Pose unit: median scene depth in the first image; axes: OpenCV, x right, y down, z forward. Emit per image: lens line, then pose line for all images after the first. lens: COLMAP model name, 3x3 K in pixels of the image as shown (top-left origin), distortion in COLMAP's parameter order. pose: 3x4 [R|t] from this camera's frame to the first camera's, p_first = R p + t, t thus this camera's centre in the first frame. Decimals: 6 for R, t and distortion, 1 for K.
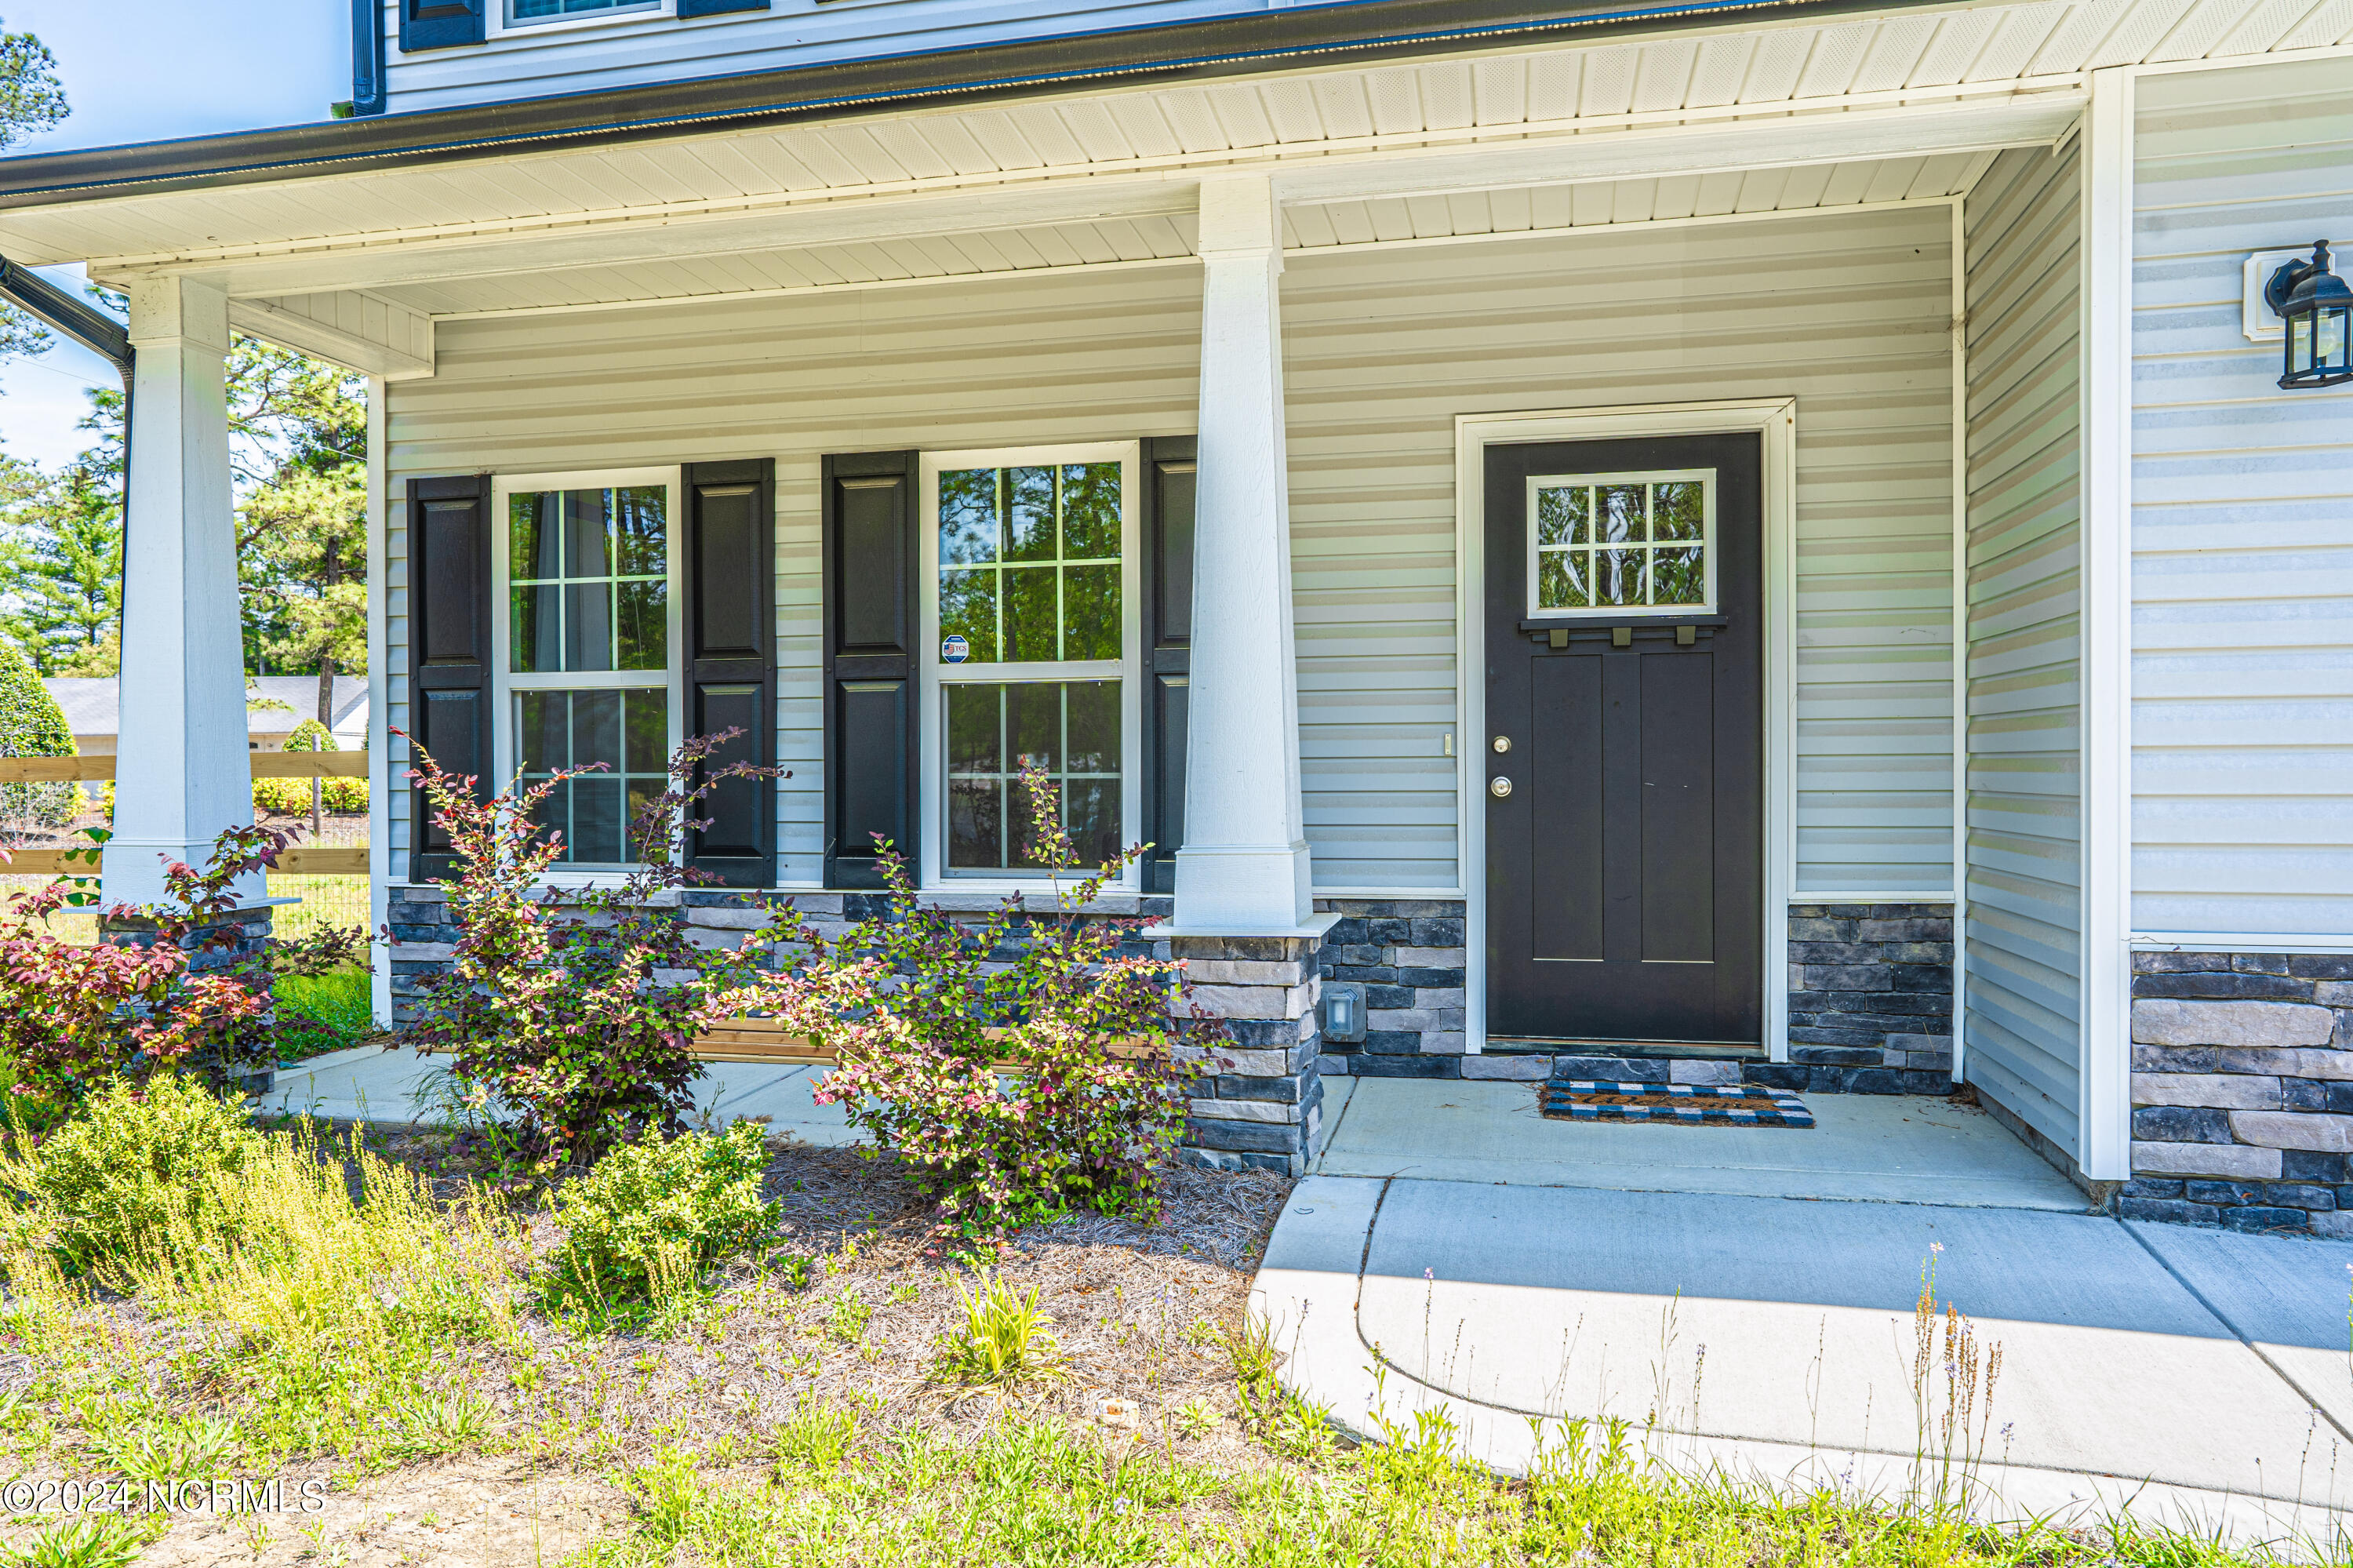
lens RADIAL K [[1557.5, 0, 1163.0], [0, 1557.5, 782.3], [0, 0, 1]] dist [-0.024966, 0.025689]
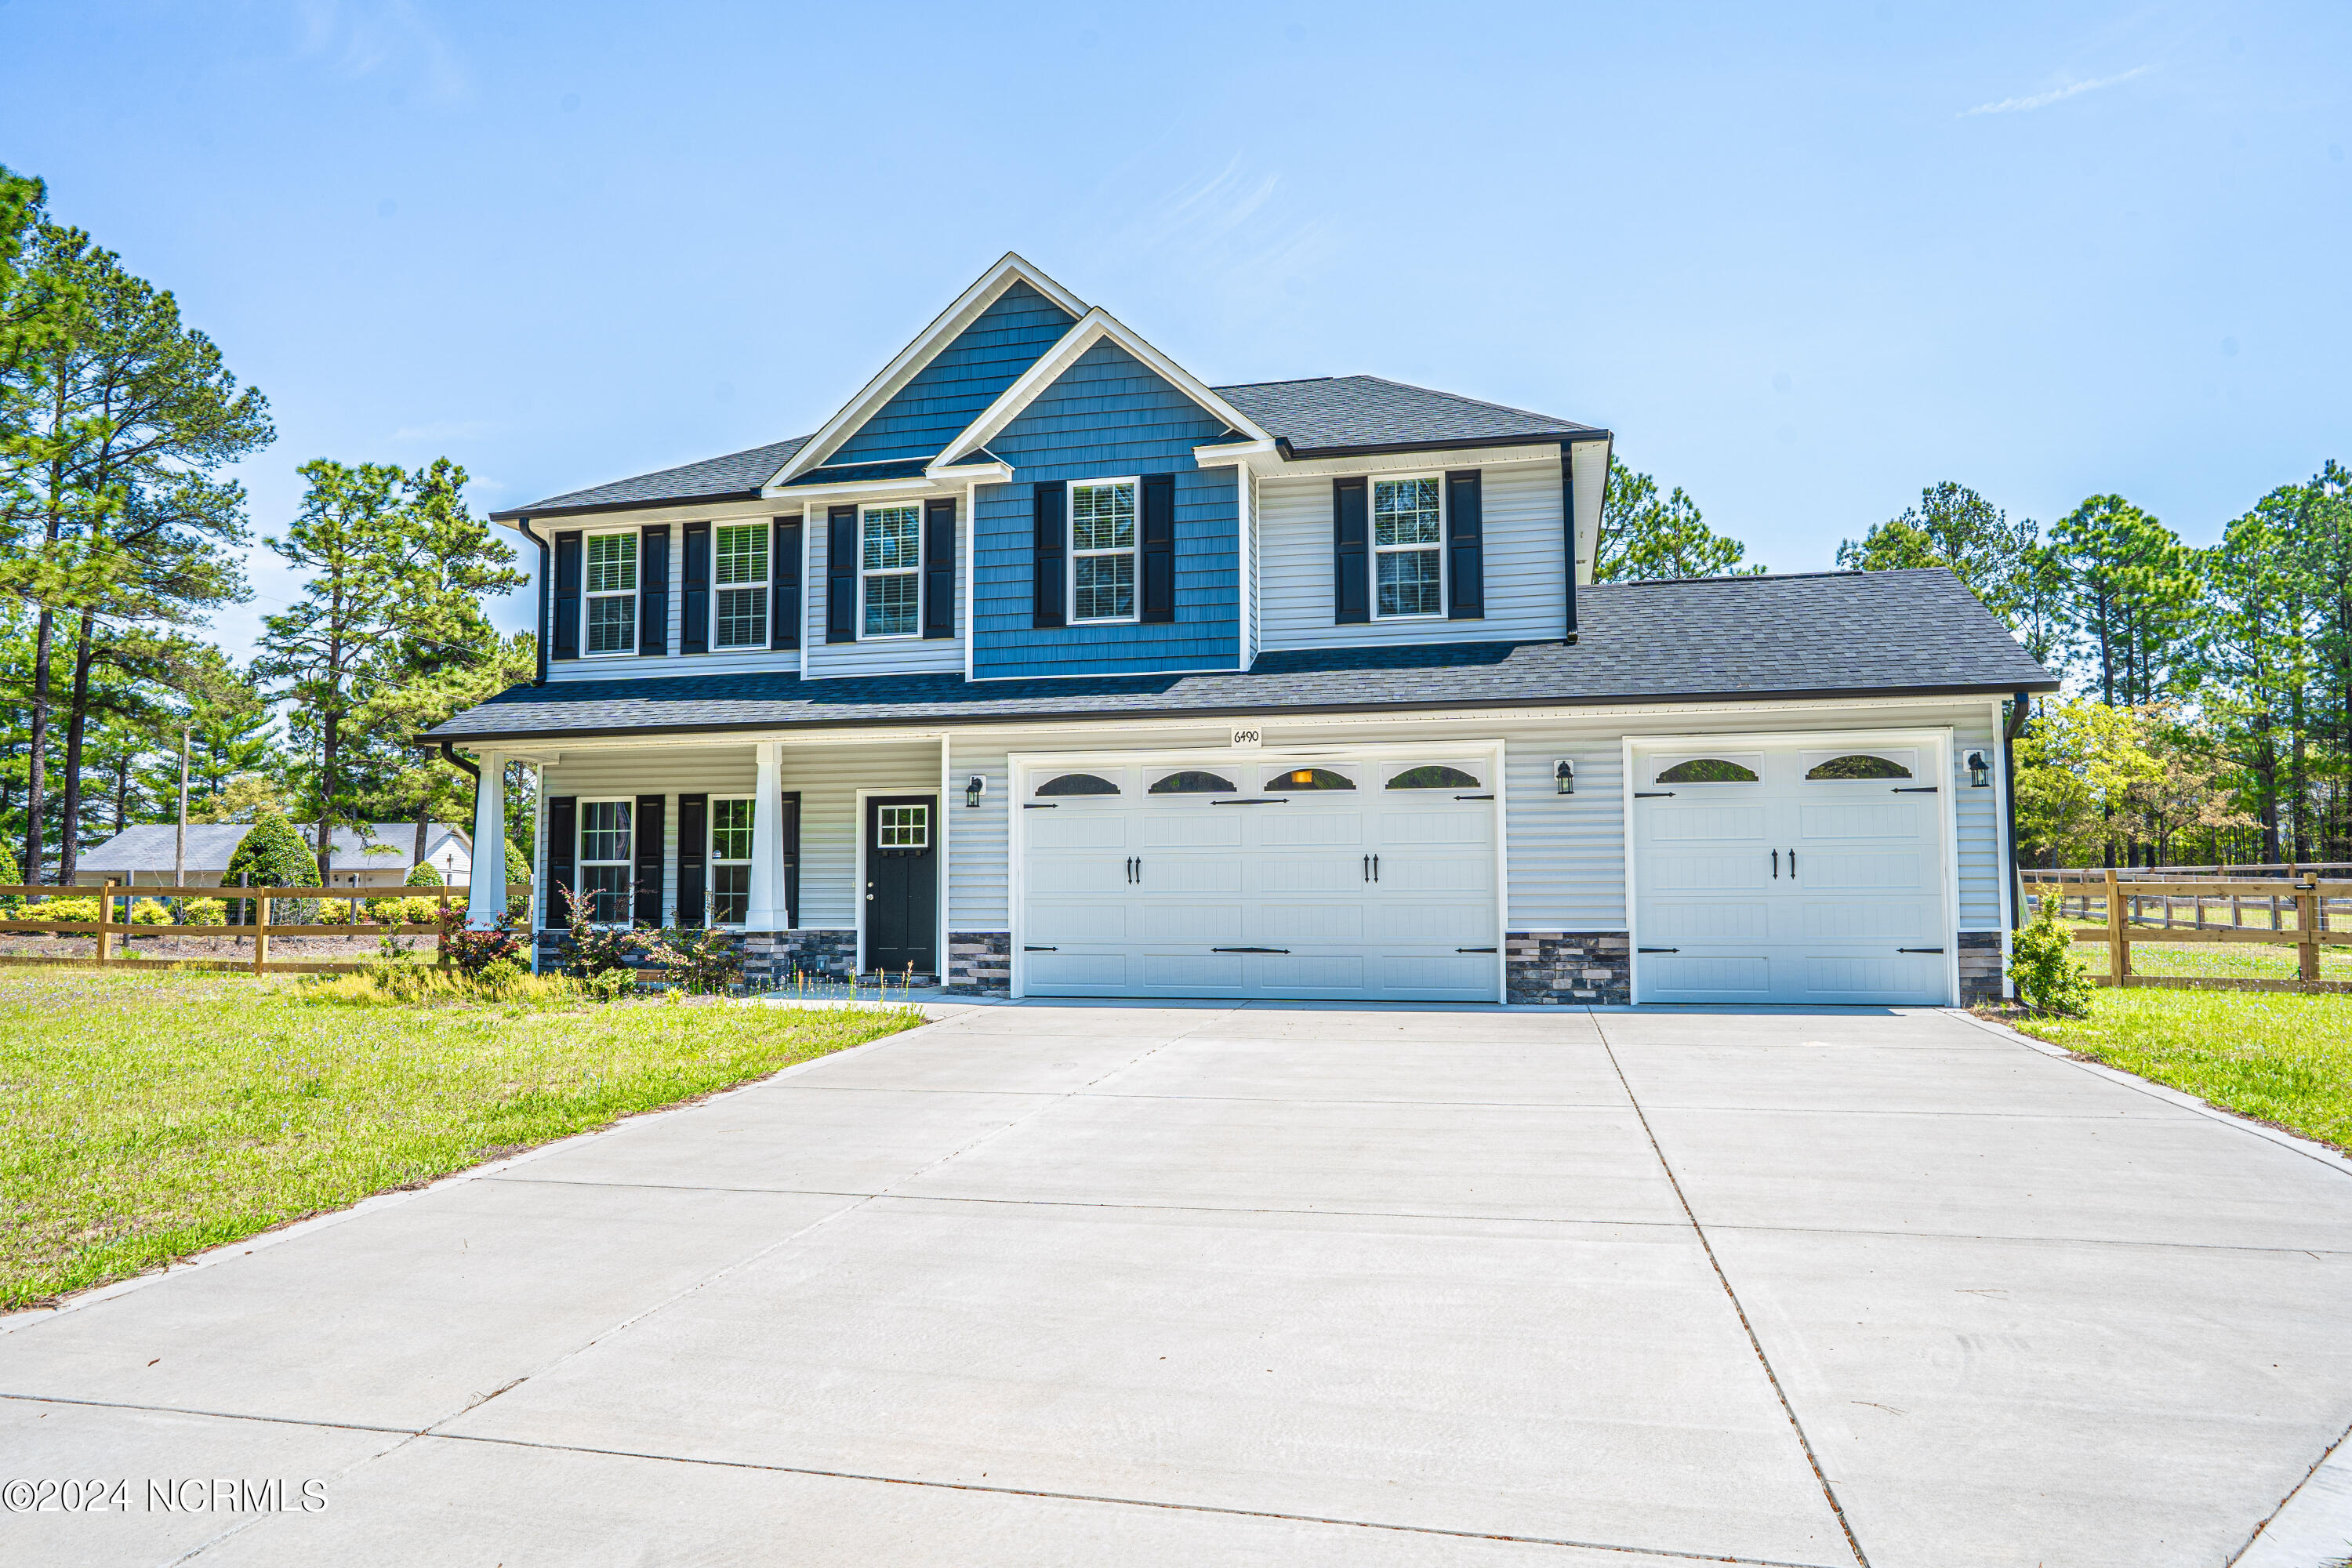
lens RADIAL K [[1574.3, 0, 1176.0], [0, 1574.3, 784.0], [0, 0, 1]] dist [-0.018868, 0.001575]
pose [[0.999802, 0.001537, -0.019827, 0.909992], [-0.003215, 0.996387, -0.084869, 0.043862], [0.019625, 0.084916, 0.996195, -2.316455]]
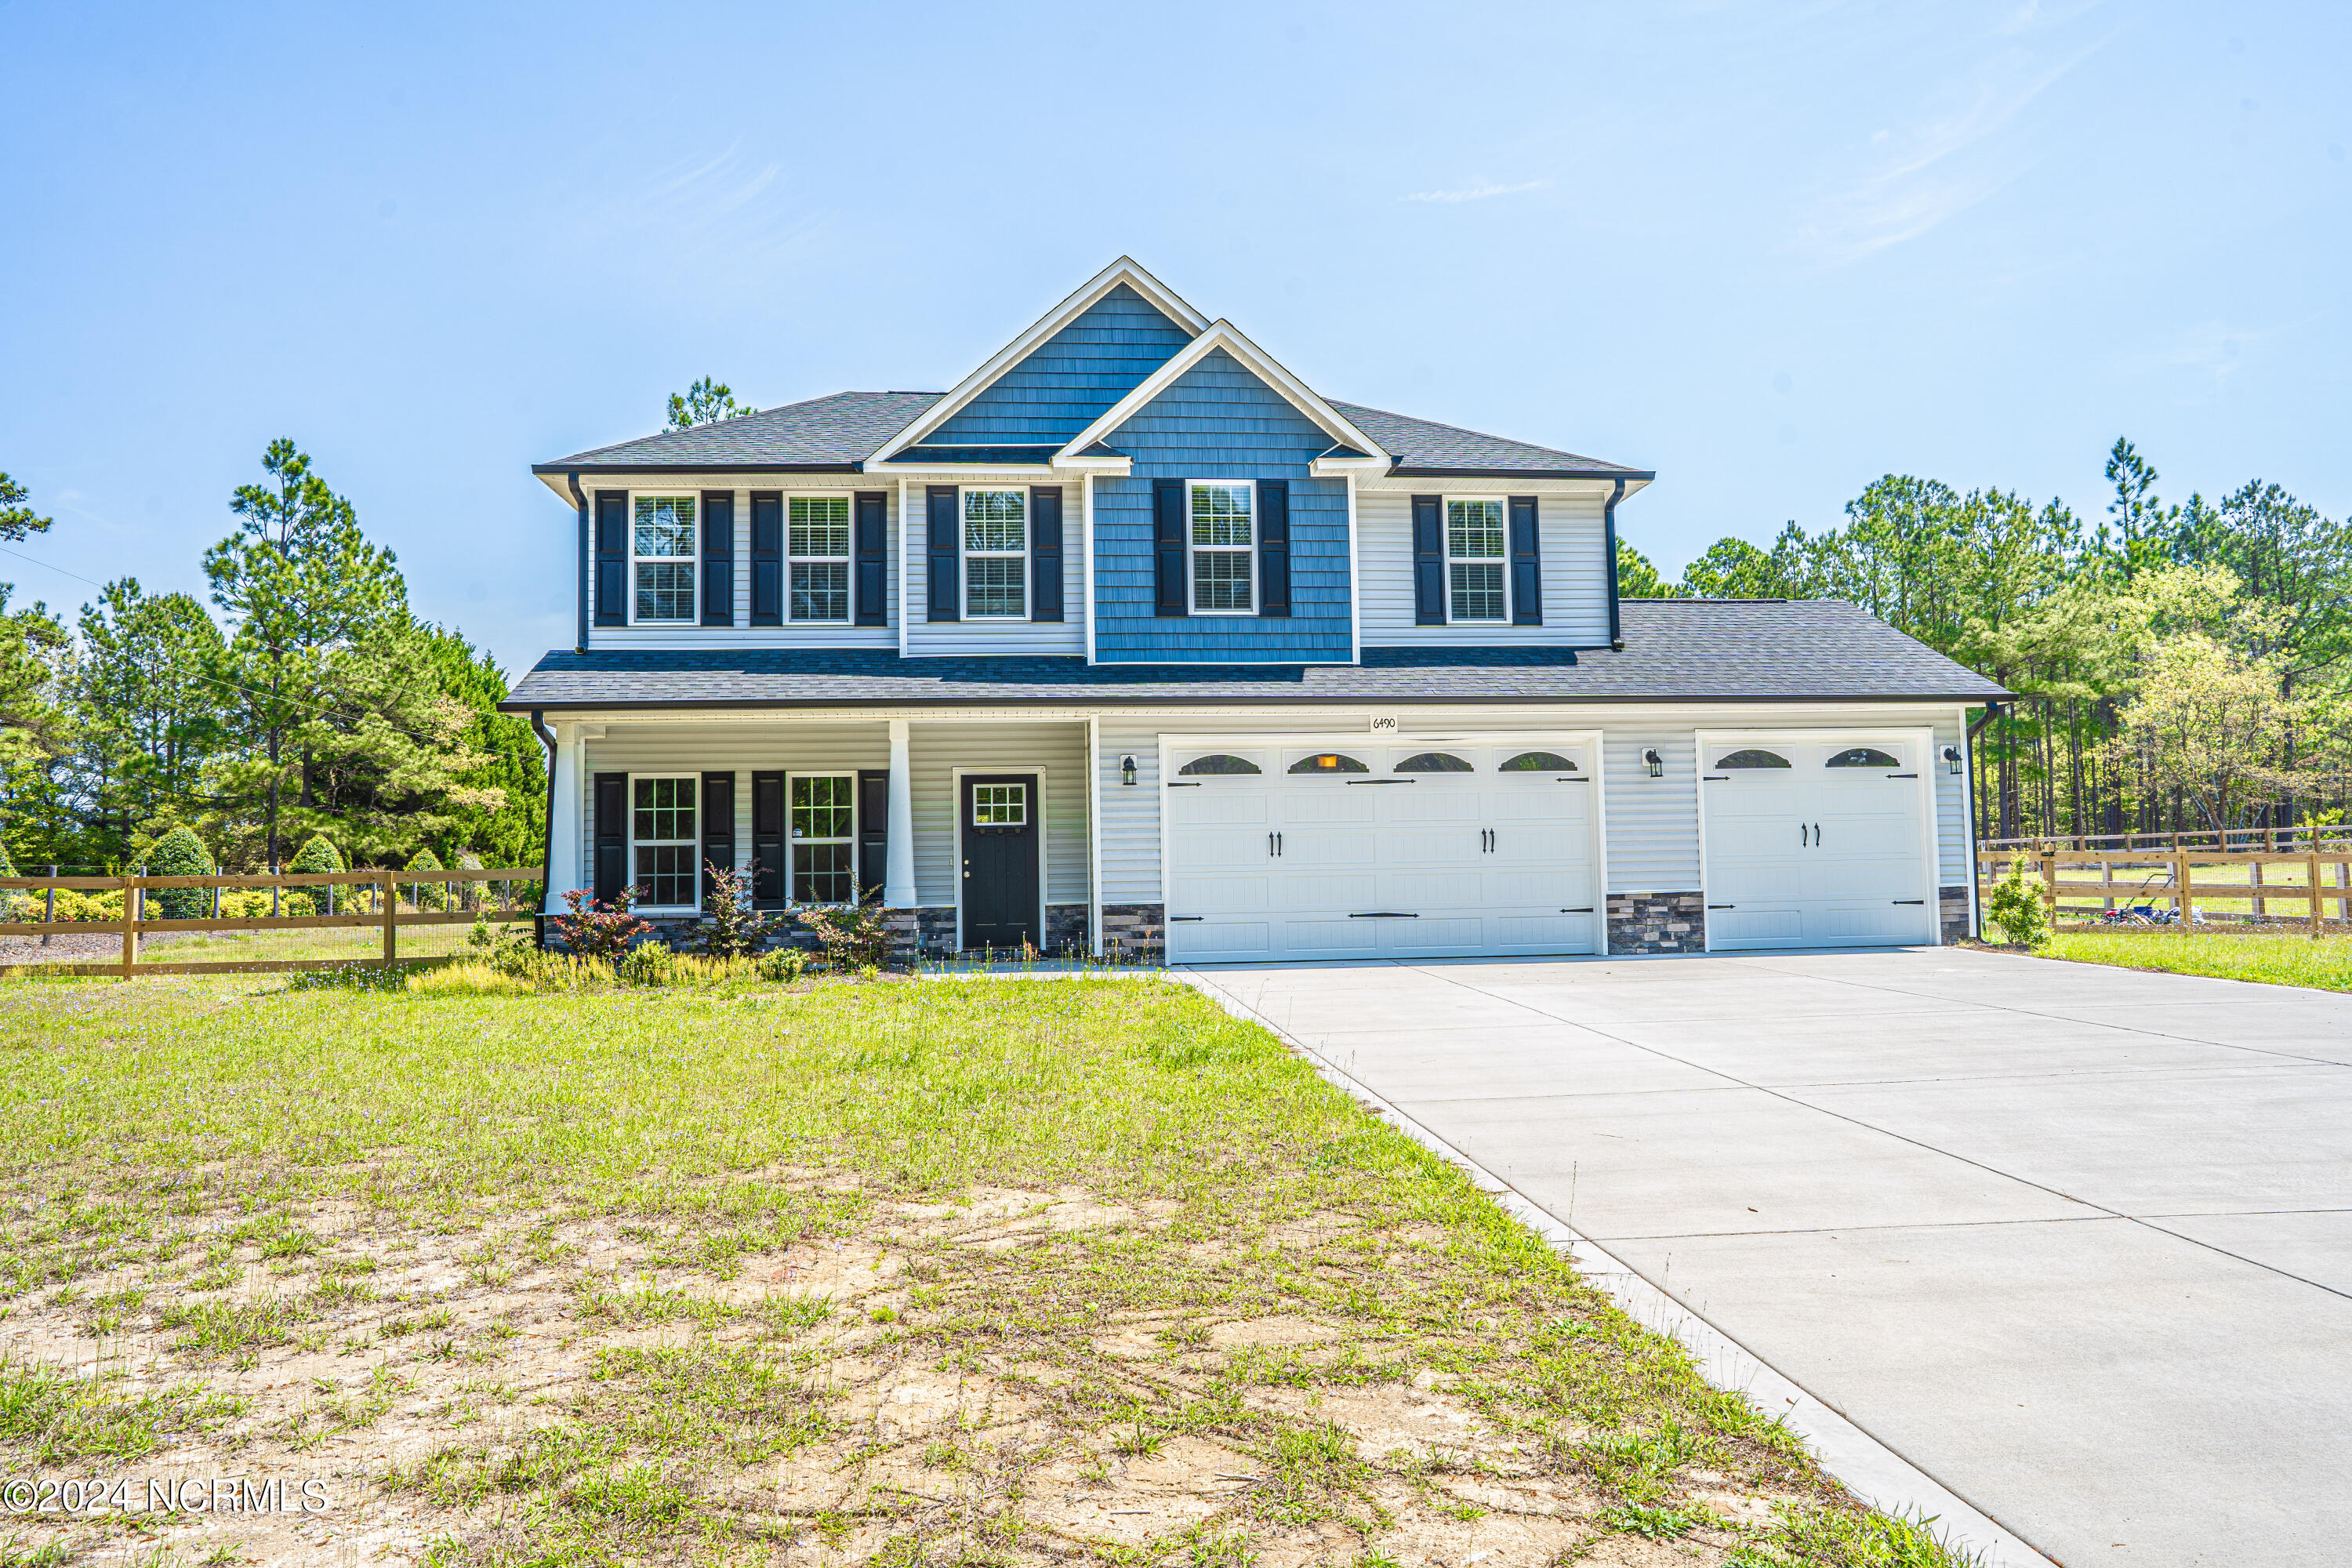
lens RADIAL K [[1556.8, 0, 1162.5], [0, 1556.8, 782.3], [0, 0, 1]] dist [-0.024966, 0.025689]
pose [[0.947936, 0.009965, 0.318306, -0.446939], [0.016297, 0.996683, -0.079734, 0.077686], [-0.318044, 0.080770, 0.944629, -2.292132]]
